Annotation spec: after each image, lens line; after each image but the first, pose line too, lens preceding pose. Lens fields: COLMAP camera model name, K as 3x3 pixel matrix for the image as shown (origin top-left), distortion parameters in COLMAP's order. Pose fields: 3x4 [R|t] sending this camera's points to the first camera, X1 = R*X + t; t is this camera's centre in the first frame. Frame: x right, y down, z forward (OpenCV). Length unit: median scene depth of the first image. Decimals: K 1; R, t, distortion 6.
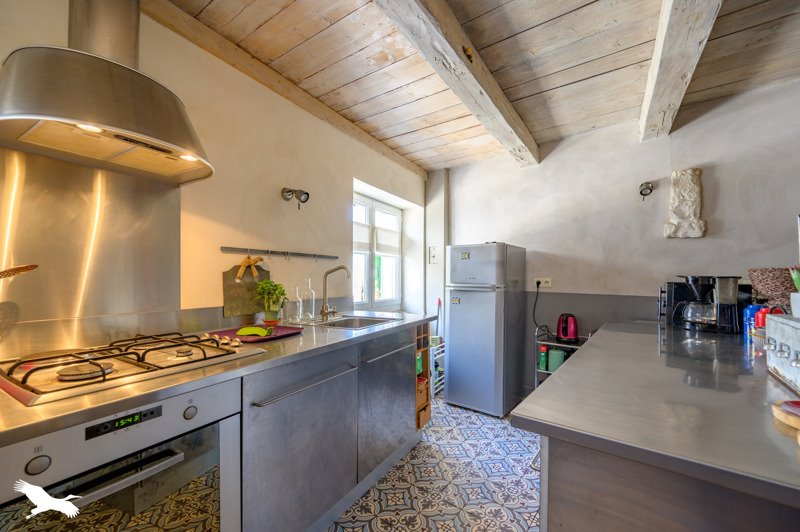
lens RADIAL K [[316.2, 0, 398.0], [0, 316.2, 277.8], [0, 0, 1]] dist [-0.017429, -0.000167]
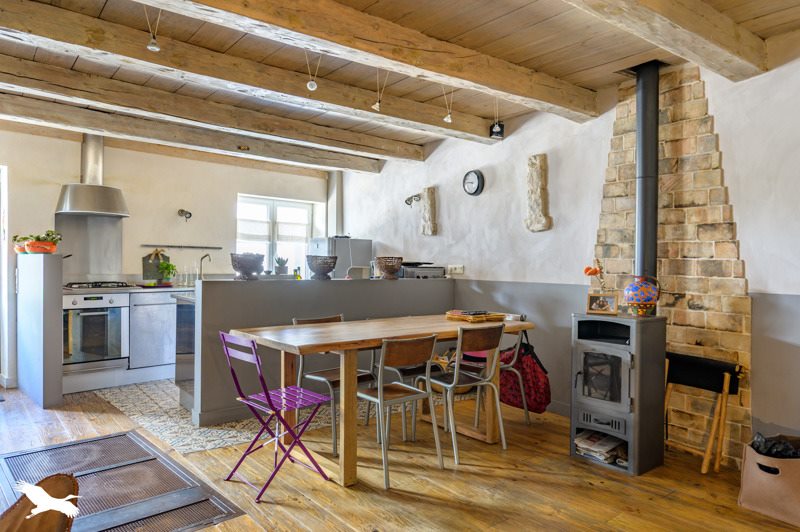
lens RADIAL K [[525.3, 0, 400.0], [0, 525.3, 266.0], [0, 0, 1]] dist [0.002802, 0.001958]
pose [[0.968207, 0.010525, -0.249929, 1.428895], [-0.010215, 0.999945, 0.002536, 0.009977], [0.249942, 0.000097, 0.968261, -1.405030]]
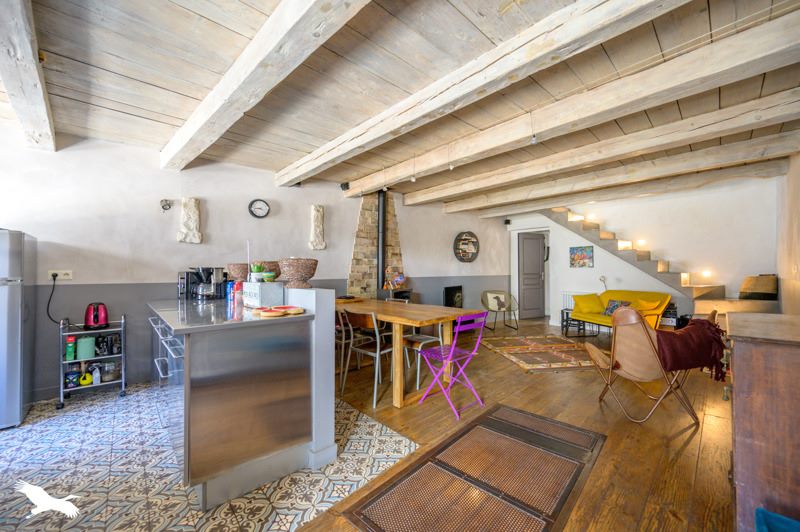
lens RADIAL K [[321.8, 0, 400.0], [0, 321.8, 266.0], [0, 0, 1]] dist [0.000522, -0.000036]
pose [[0.166513, 0.011614, 0.985971, -0.452503], [0.012428, 0.999826, -0.013876, 0.018275], [-0.985961, 0.014564, 0.166340, -0.263415]]
